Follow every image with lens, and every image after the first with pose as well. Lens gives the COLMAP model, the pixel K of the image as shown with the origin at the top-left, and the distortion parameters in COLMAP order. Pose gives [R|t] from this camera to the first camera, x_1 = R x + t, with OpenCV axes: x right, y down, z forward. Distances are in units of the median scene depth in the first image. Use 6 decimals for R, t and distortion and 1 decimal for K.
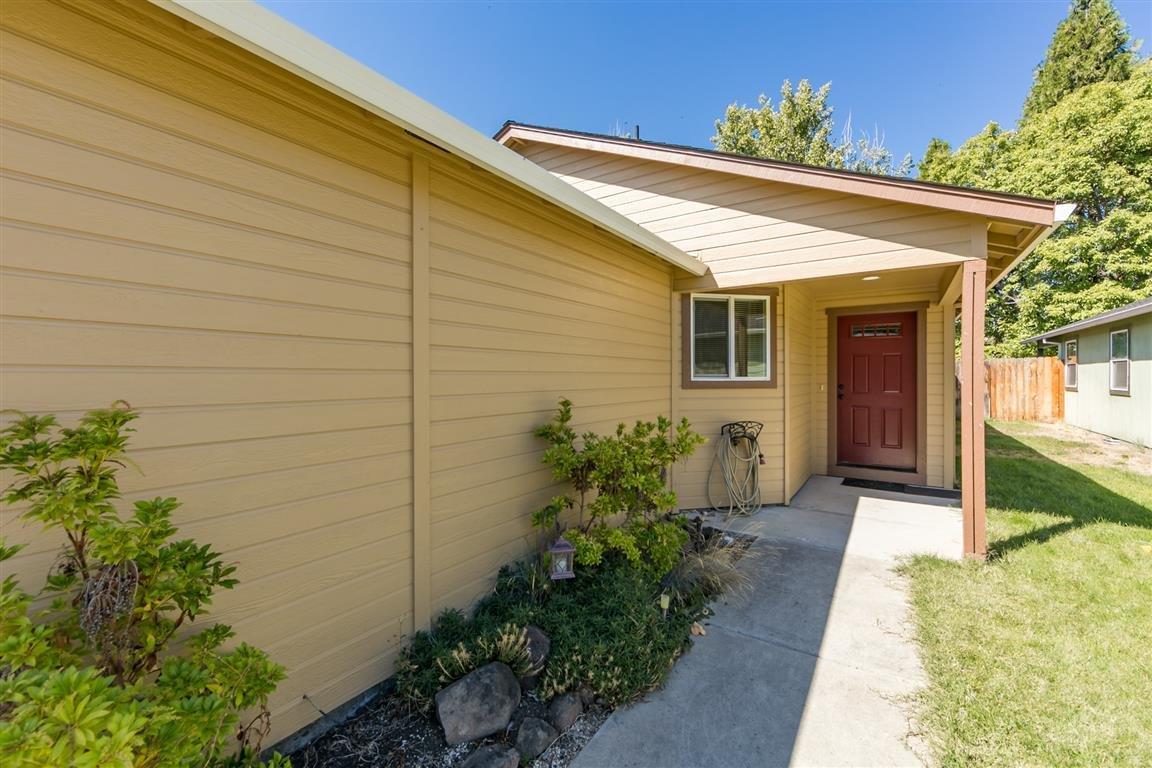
lens RADIAL K [[479.7, 0, 576.0], [0, 479.7, 384.0], [0, 0, 1]] dist [0.003943, 0.000426]
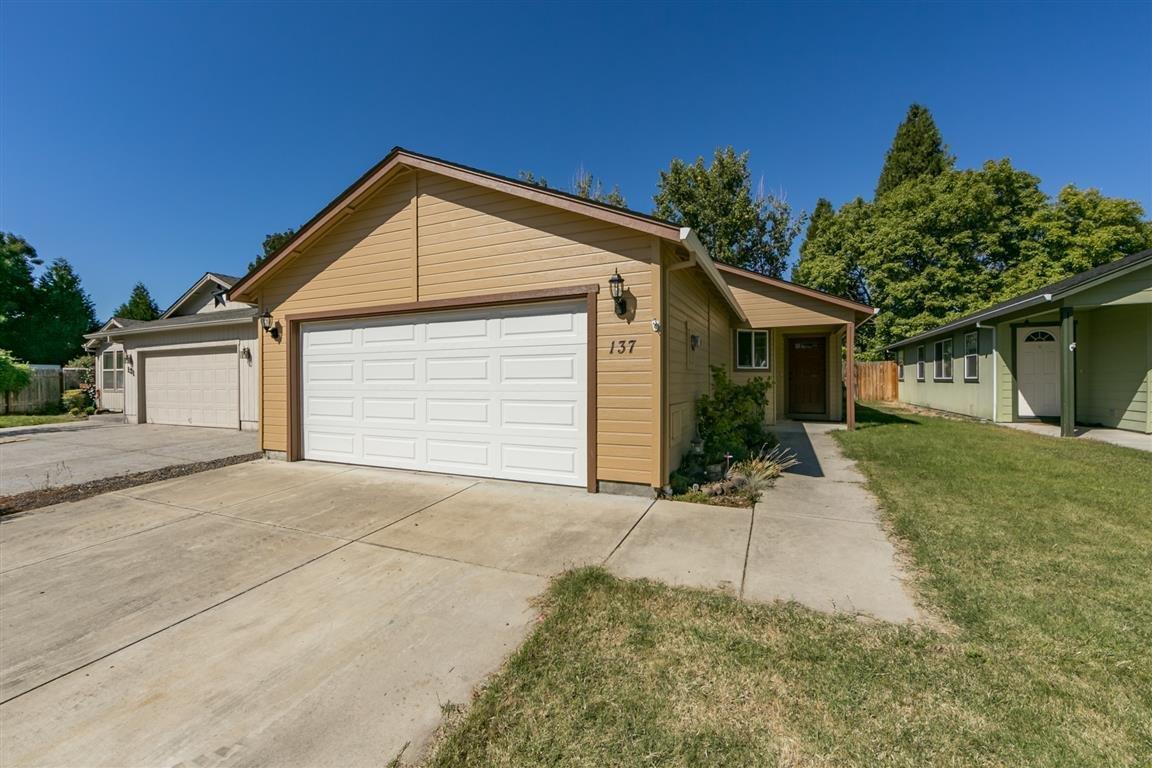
lens RADIAL K [[456.2, 0, 576.0], [0, 456.2, 384.0], [0, 0, 1]] dist [-0.001911, -0.000212]
pose [[0.988119, -0.000487, 0.153693, -0.217551], [0.001029, 0.999994, -0.003446, 0.019202], [-0.153690, 0.003563, 0.988113, -0.258037]]
